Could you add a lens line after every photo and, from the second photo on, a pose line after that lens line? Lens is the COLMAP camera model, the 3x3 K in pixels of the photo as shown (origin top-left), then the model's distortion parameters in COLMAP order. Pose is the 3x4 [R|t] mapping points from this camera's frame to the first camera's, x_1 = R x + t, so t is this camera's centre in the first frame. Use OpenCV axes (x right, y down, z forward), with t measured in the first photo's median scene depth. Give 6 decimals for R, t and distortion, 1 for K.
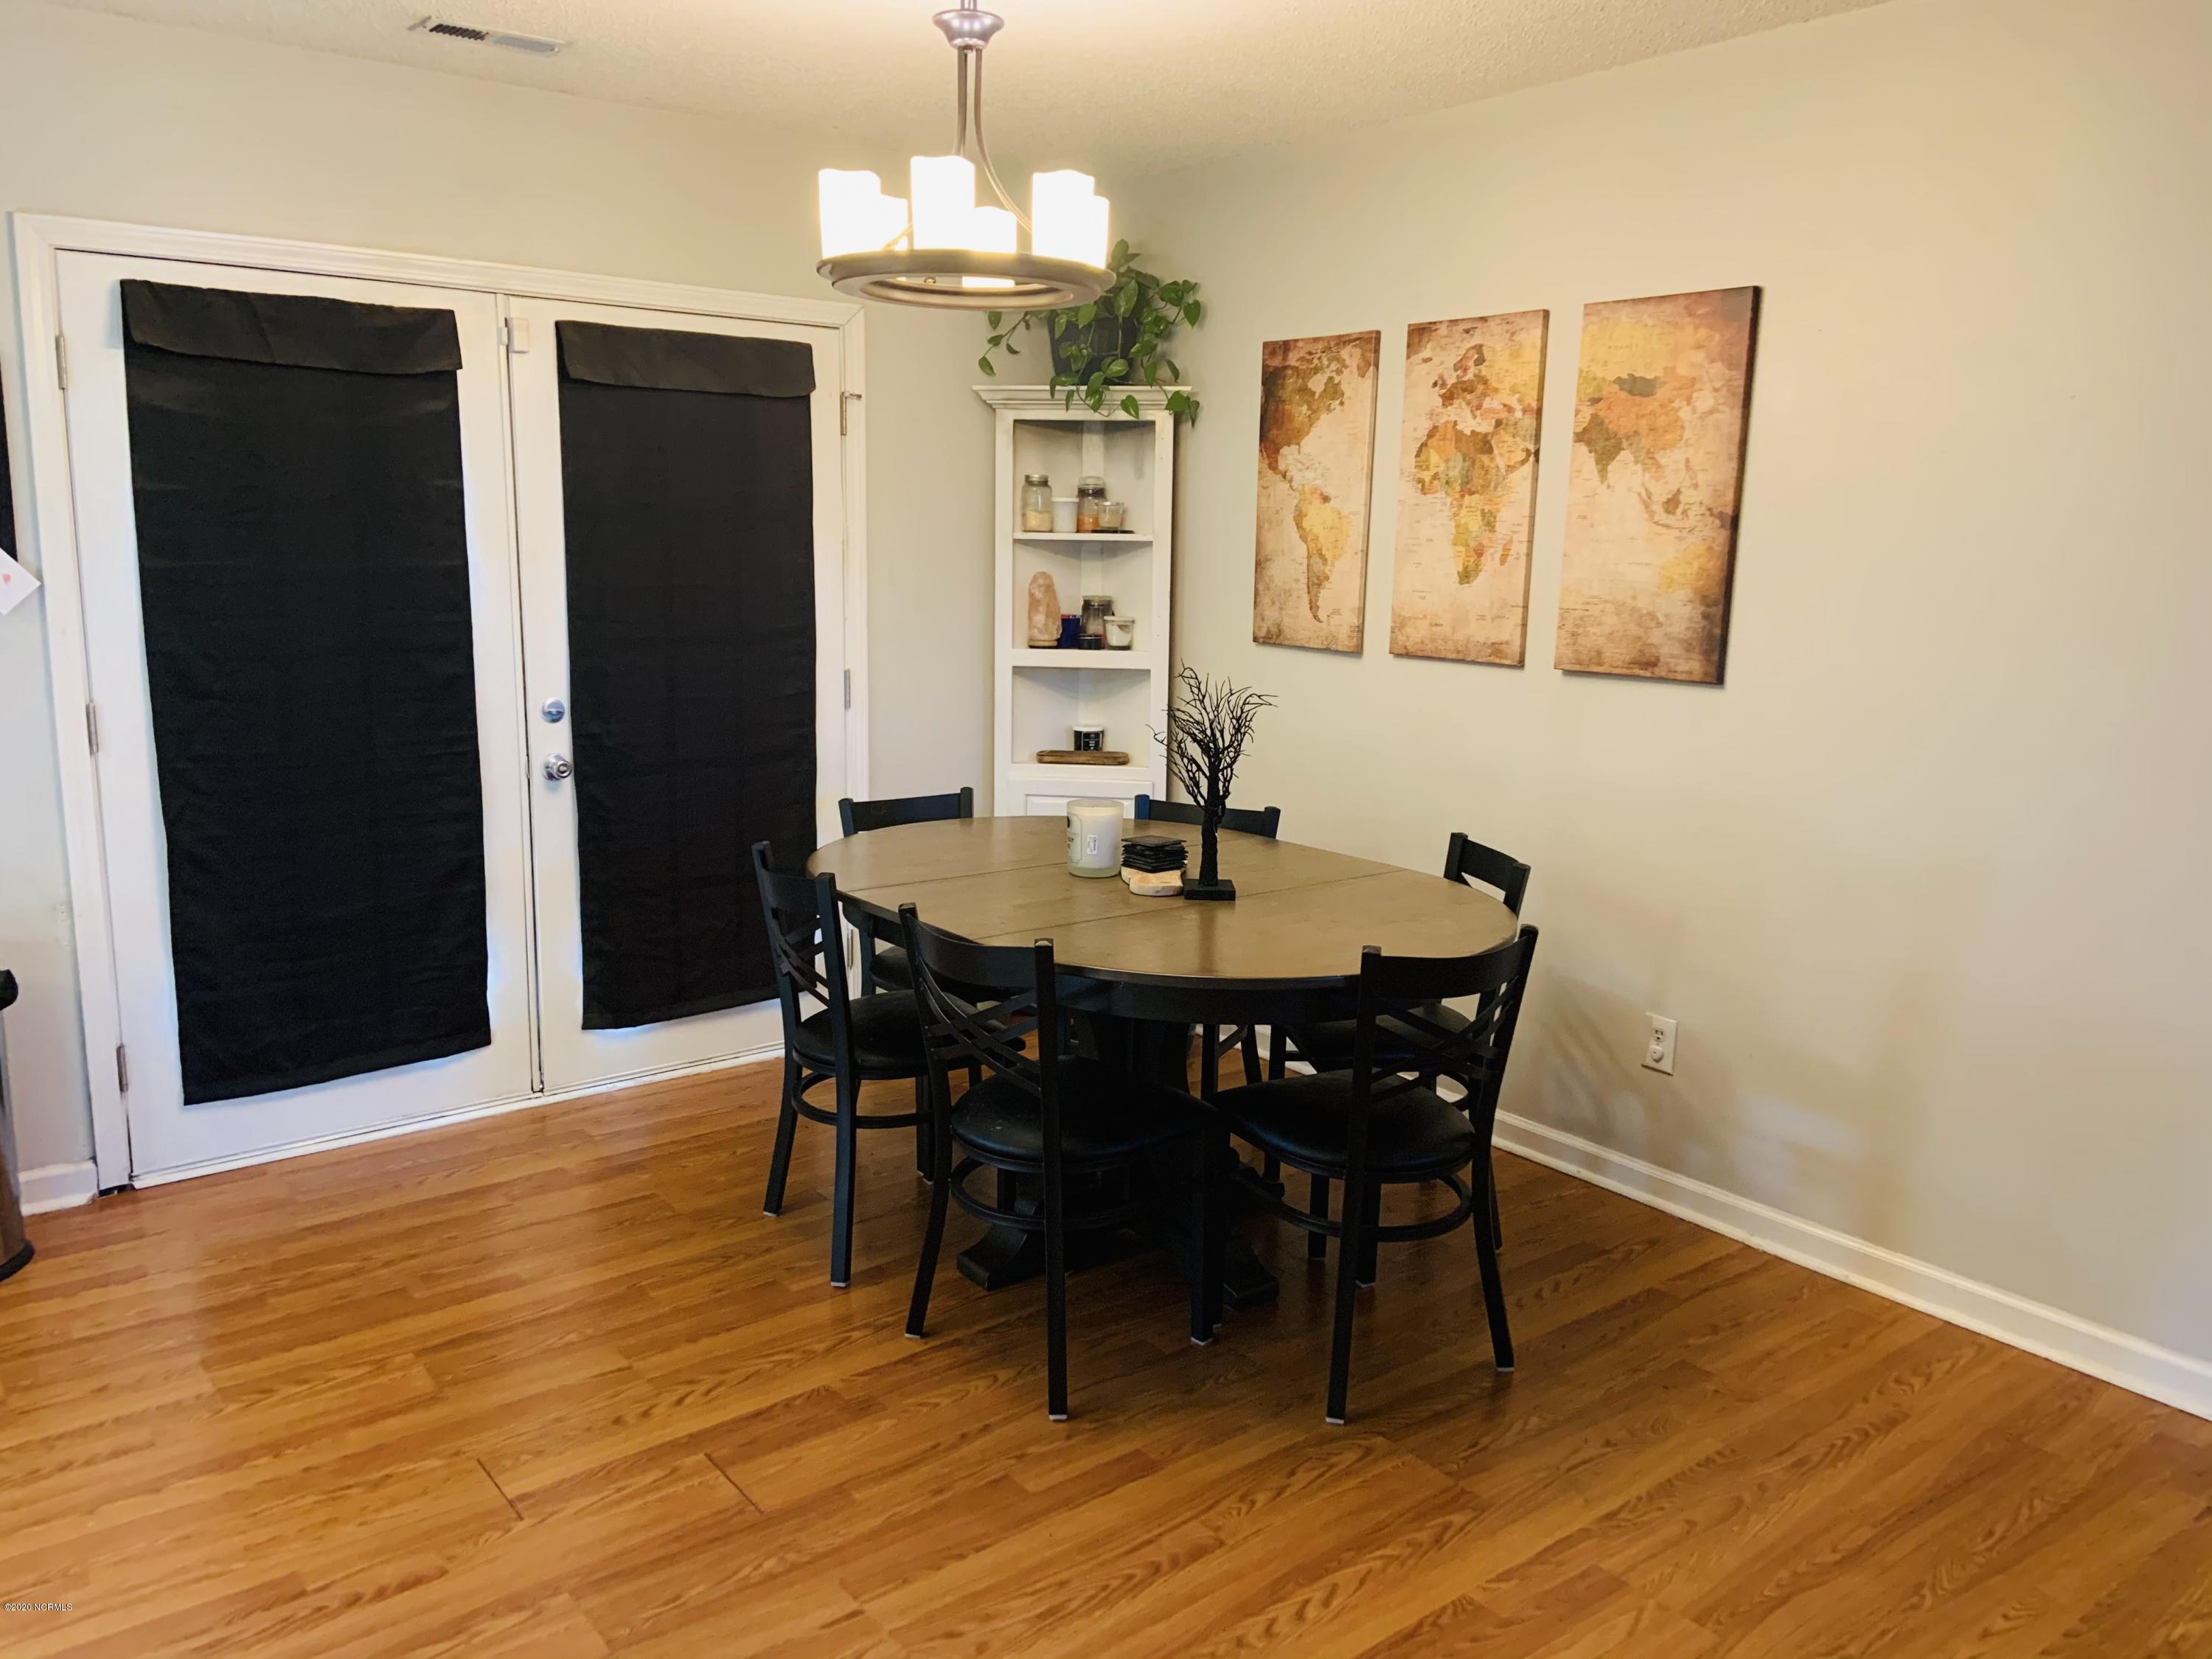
lens RADIAL K [[1657.6, 0, 1091.7], [0, 1657.6, 810.7], [0, 0, 1]] dist [0.135946, -0.161019]
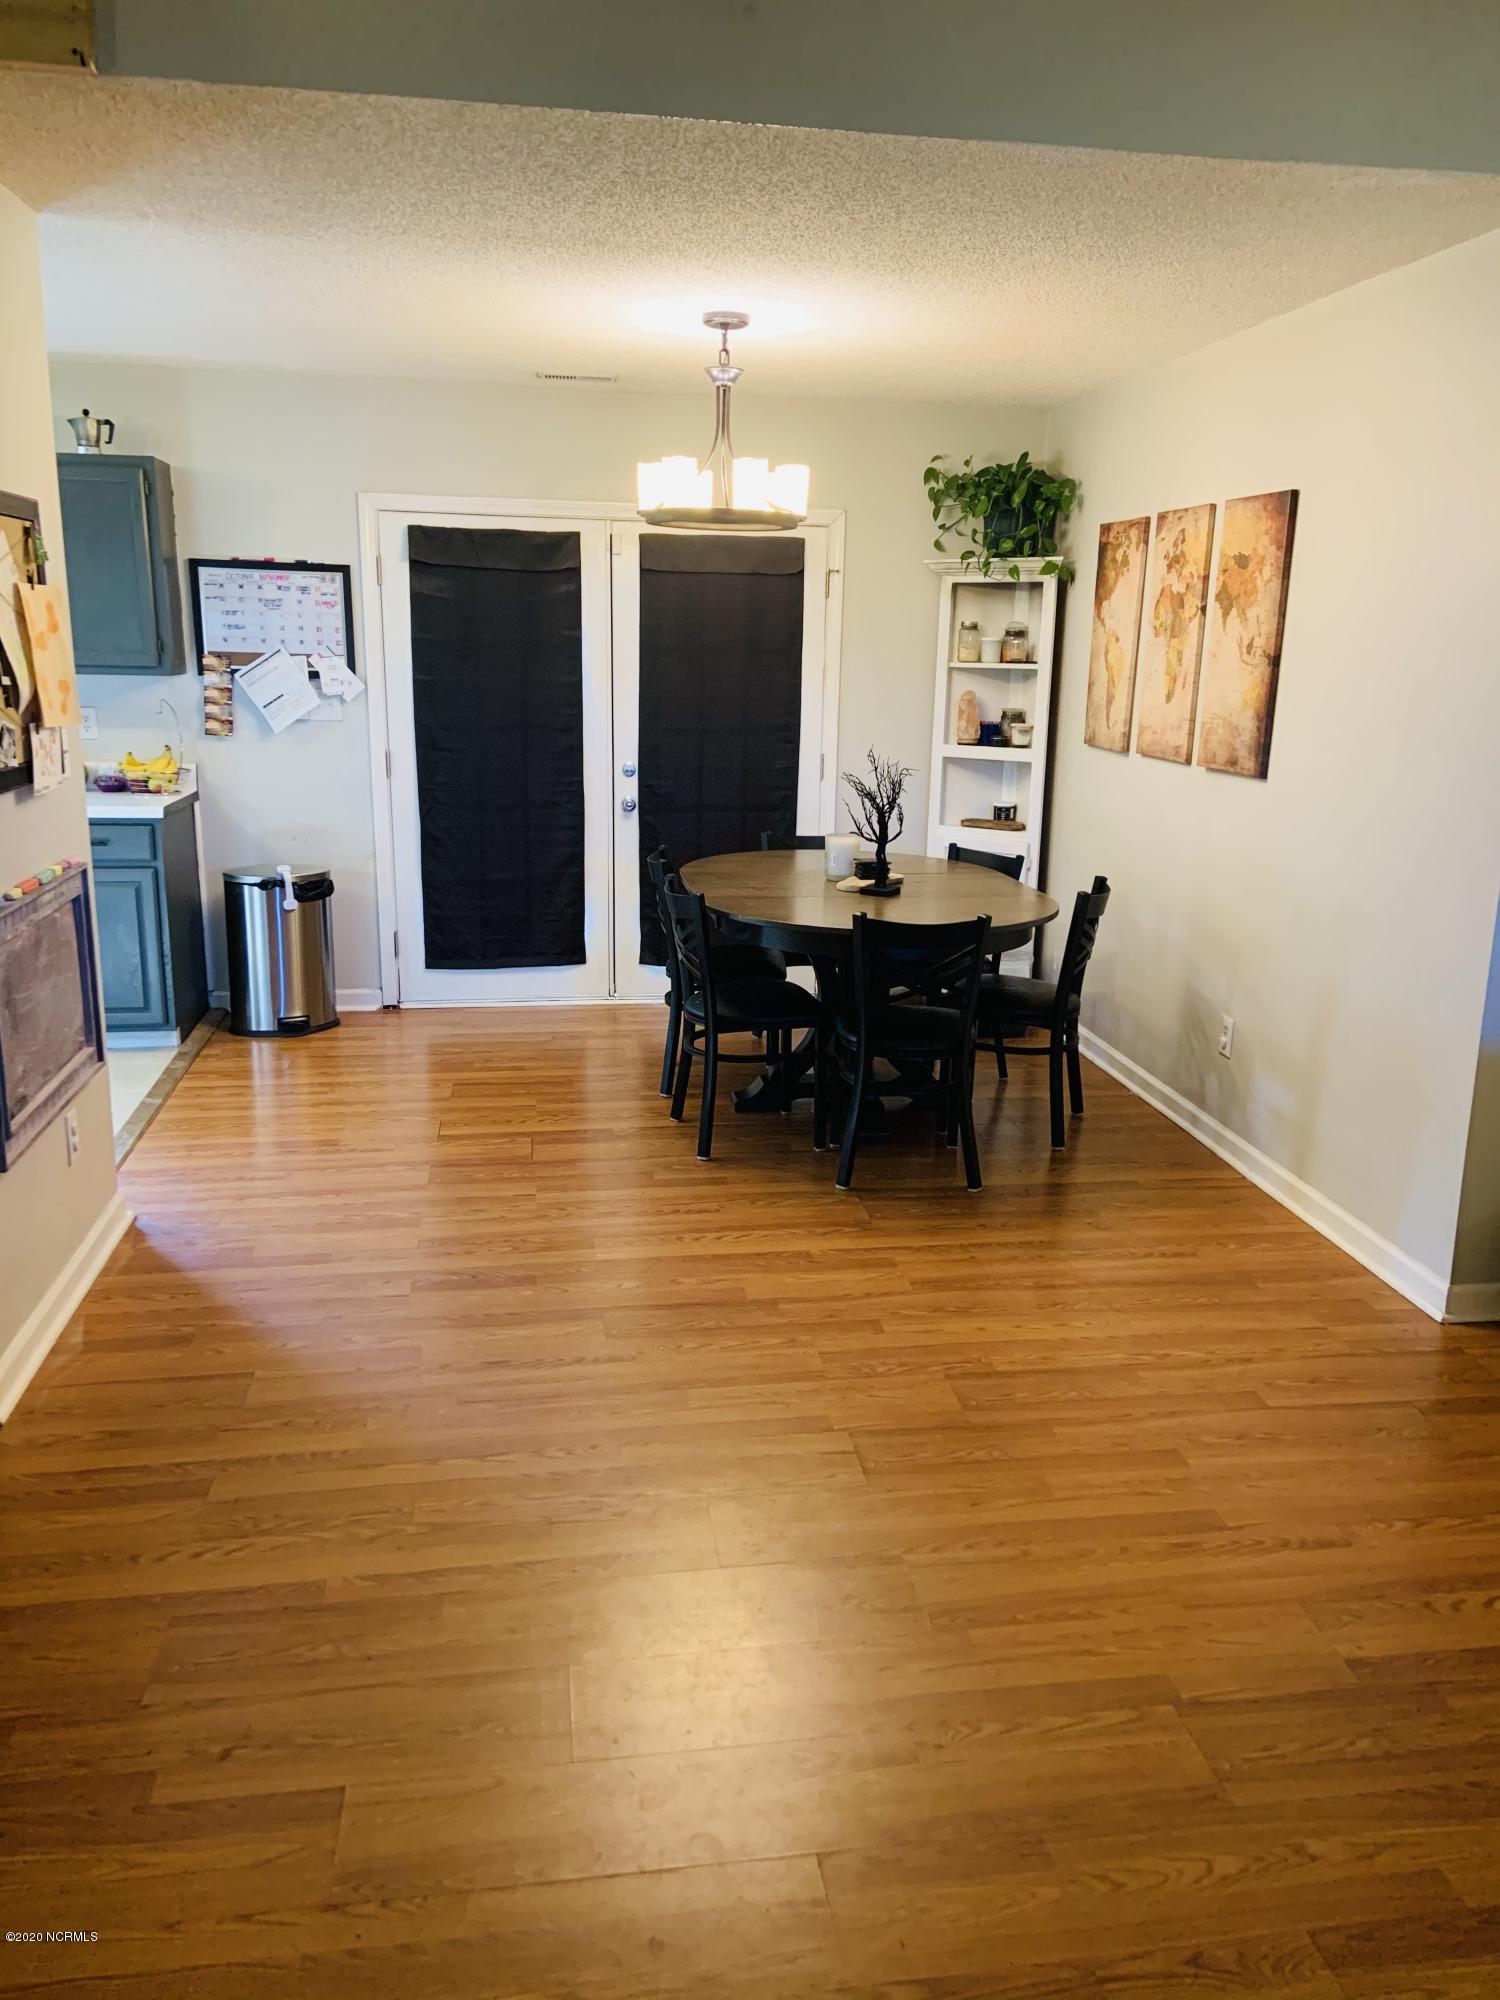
lens RADIAL K [[1498.7, 0, 758.4], [0, 1498.7, 992.5], [0, 0, 1]] dist [0.135946, -0.161019]
pose [[0.873627, 0.113538, -0.473166, 0.562924], [-0.087901, 0.993223, 0.076032, 0.038171], [0.478592, -0.024832, 0.877686, -0.282683]]
